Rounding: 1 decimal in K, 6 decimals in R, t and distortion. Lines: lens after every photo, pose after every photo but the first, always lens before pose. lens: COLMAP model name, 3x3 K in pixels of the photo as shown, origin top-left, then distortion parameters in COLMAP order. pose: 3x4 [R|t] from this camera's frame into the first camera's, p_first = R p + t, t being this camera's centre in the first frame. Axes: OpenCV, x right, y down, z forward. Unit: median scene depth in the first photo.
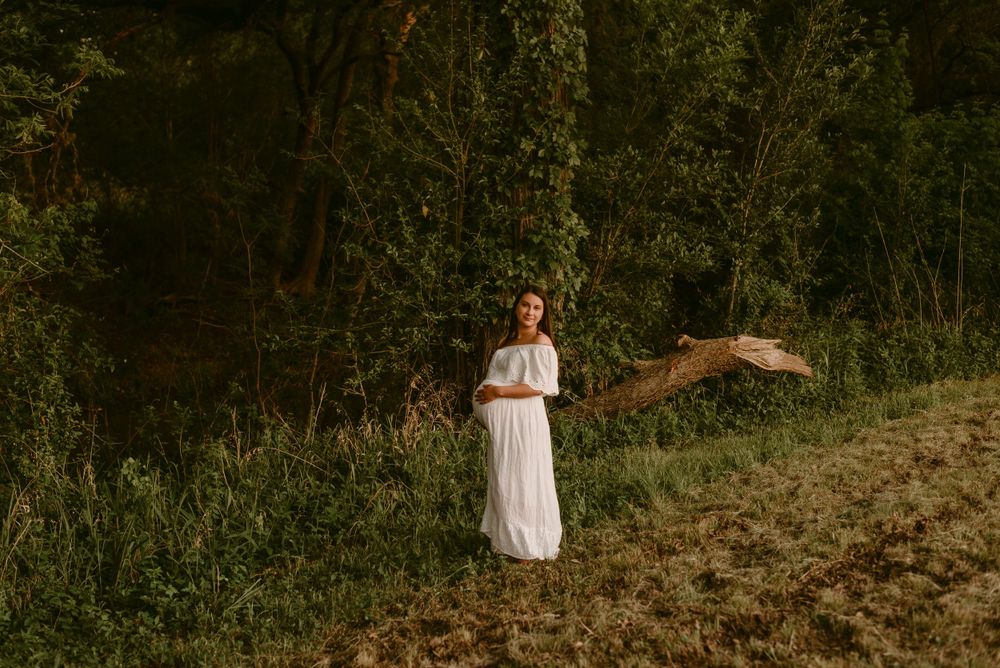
lens RADIAL K [[1506.3, 0, 487.9], [0, 1506.3, 347.0], [0, 0, 1]] dist [-0.006934, 0.081886]
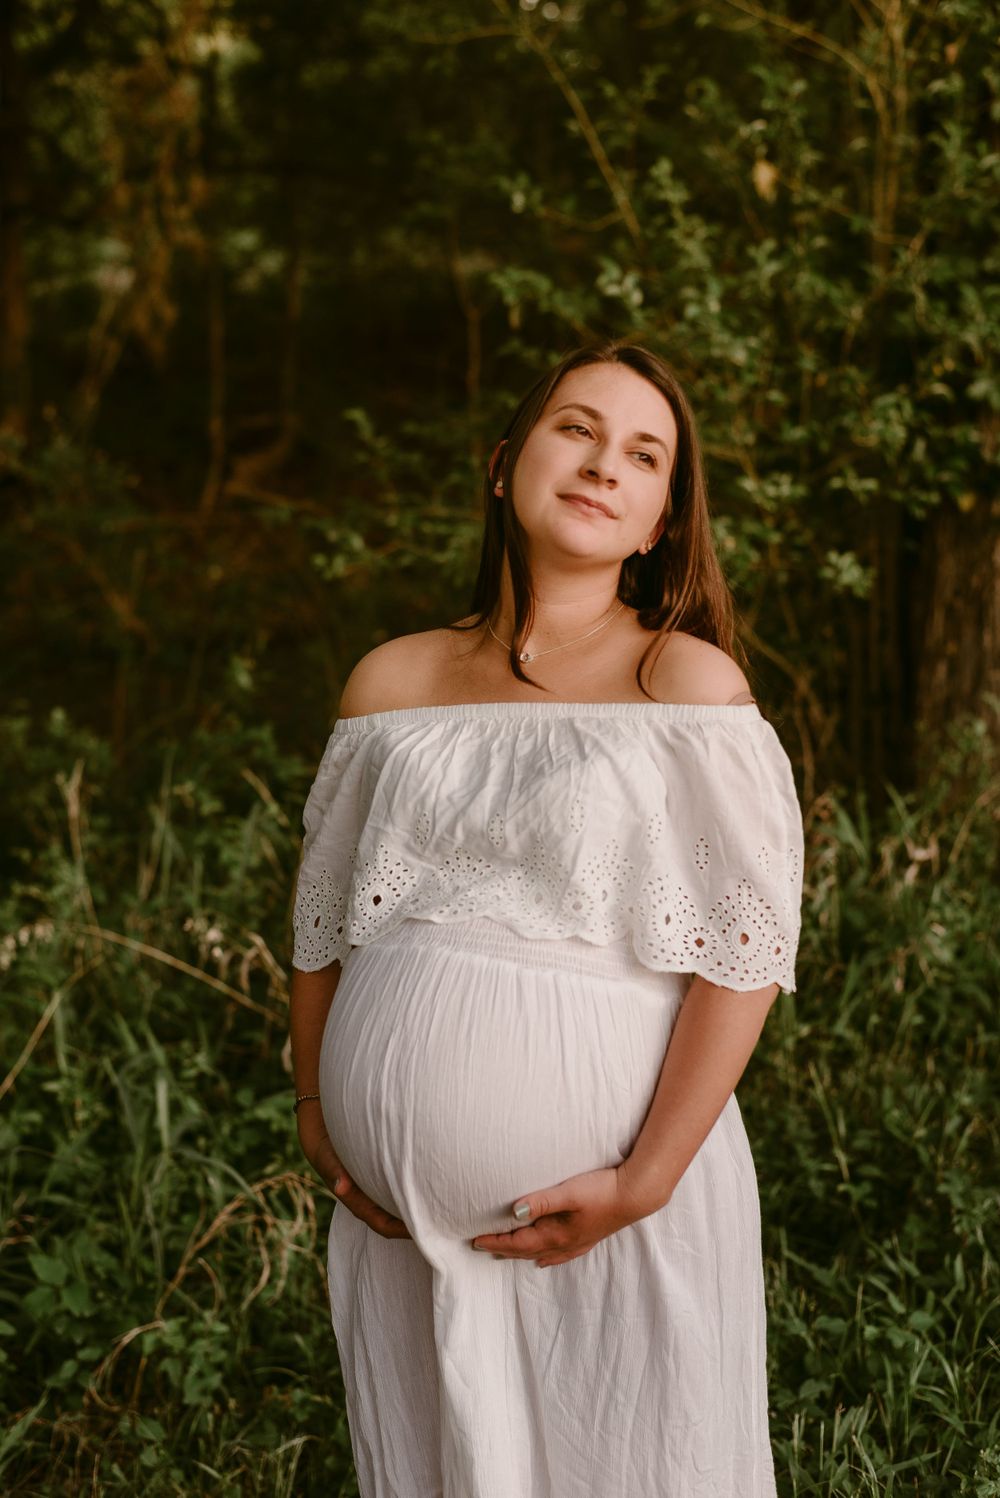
lens RADIAL K [[2209.6, 0, 502.9], [0, 2209.6, 743.6], [0, 0, 1]] dist [0.001506, -0.002566]
pose [[0.956973, 0.044236, -0.286785, 0.051368], [-0.014333, 0.994311, 0.105543, -0.014314], [0.289822, -0.096891, 0.952163, 0.486232]]
